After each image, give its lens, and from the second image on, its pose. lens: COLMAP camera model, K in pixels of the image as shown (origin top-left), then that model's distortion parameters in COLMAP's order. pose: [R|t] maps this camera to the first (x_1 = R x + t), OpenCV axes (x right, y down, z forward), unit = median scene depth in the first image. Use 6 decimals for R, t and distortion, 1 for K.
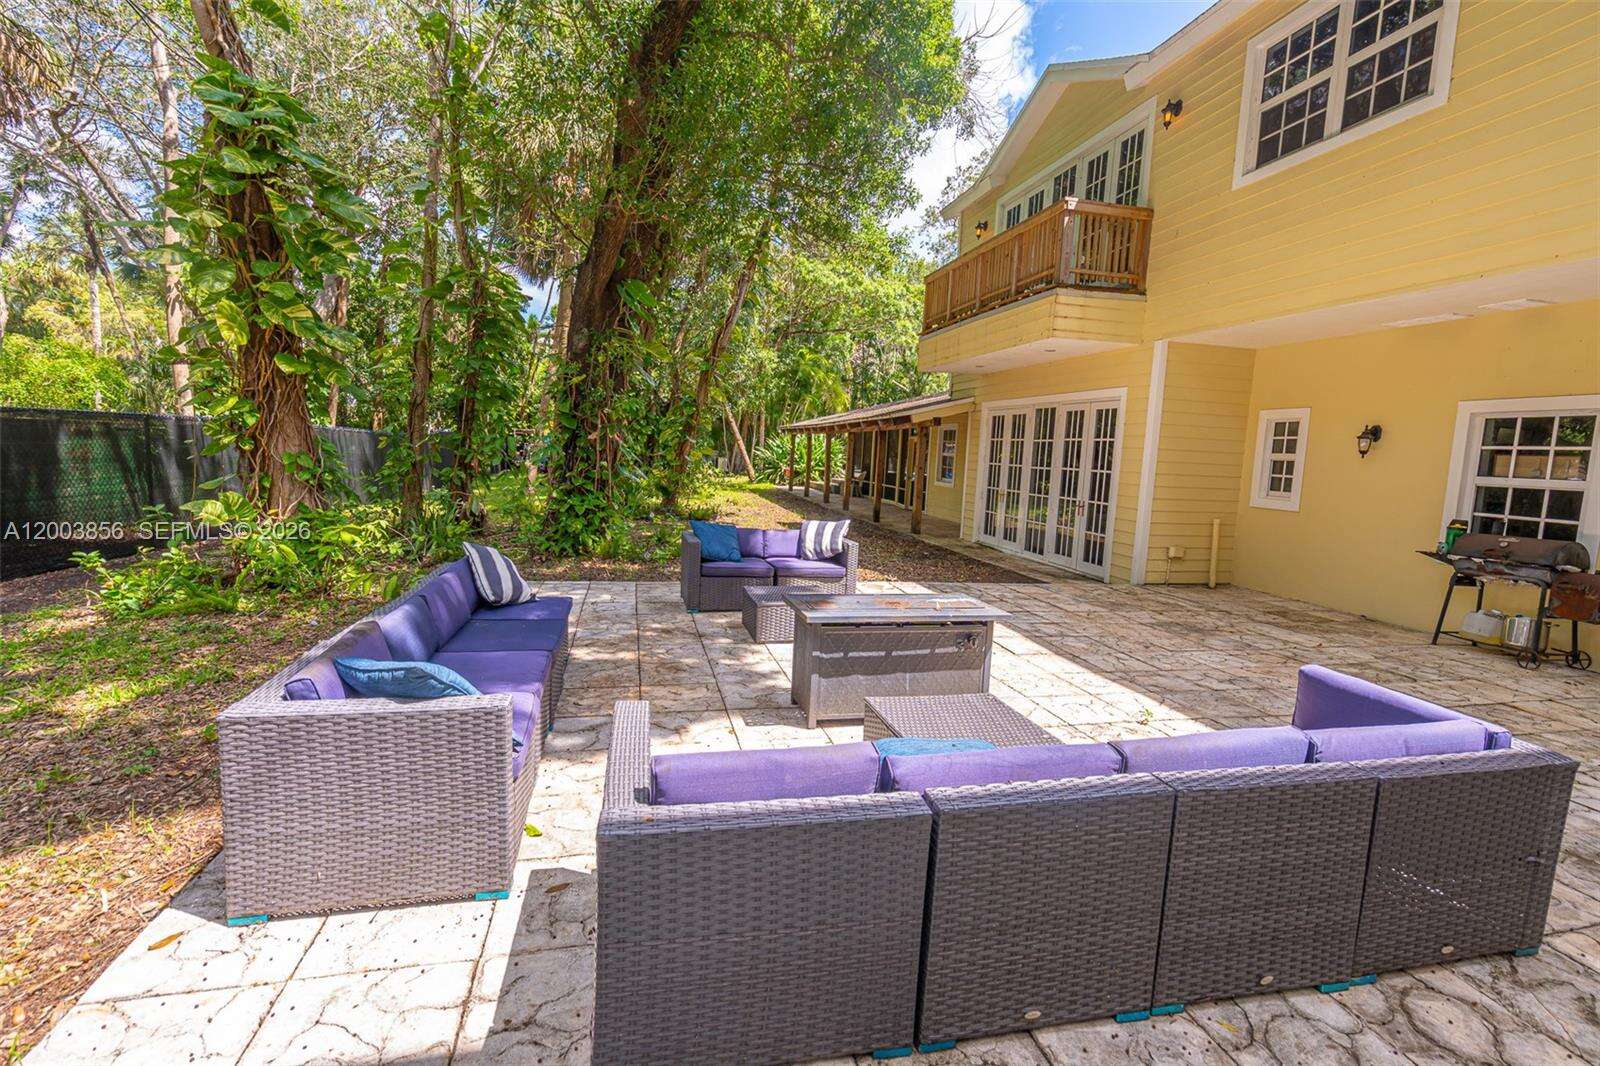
lens RADIAL K [[729.1, 0, 789.4], [0, 729.1, 534.5], [0, 0, 1]] dist [0.000569, -0.000155]
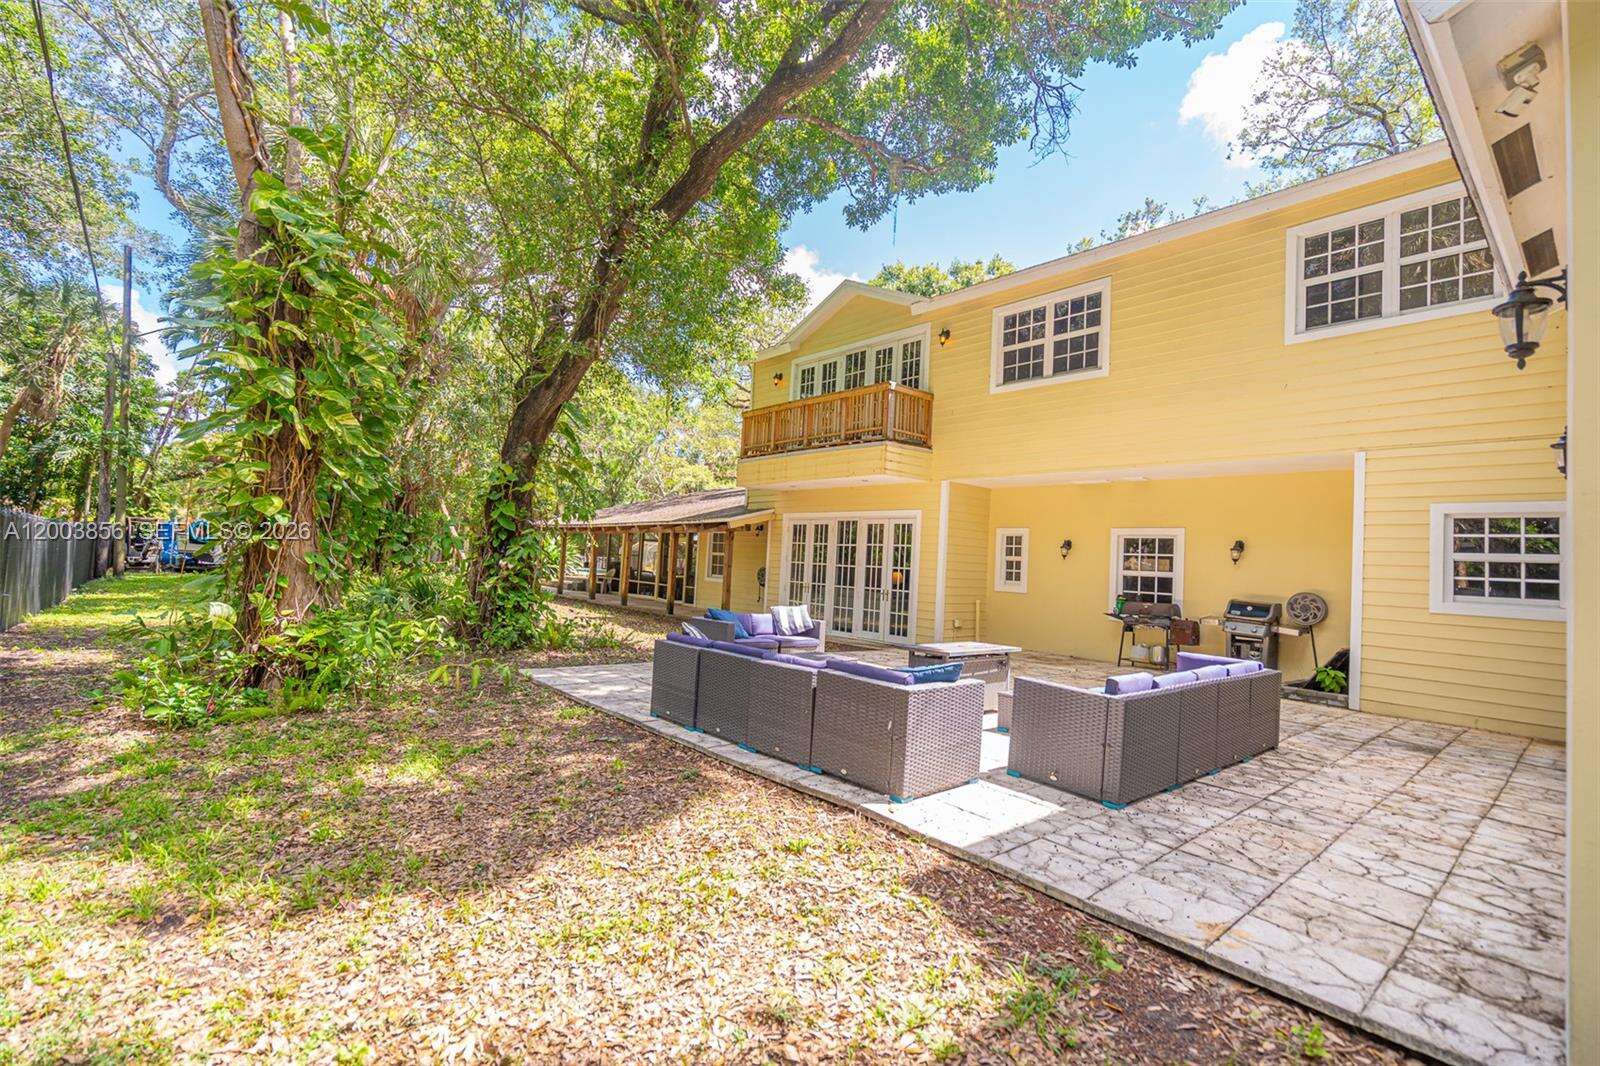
lens RADIAL K [[737.1, 0, 800.0], [0, 737.1, 533.0], [0, 0, 1]] dist [-0.001397, -0.000185]
pose [[0.880875, 0.018617, 0.472982, -0.471309], [0.045073, 0.991387, -0.122966, 0.012695], [-0.471197, 0.129636, 0.872449, -0.164559]]
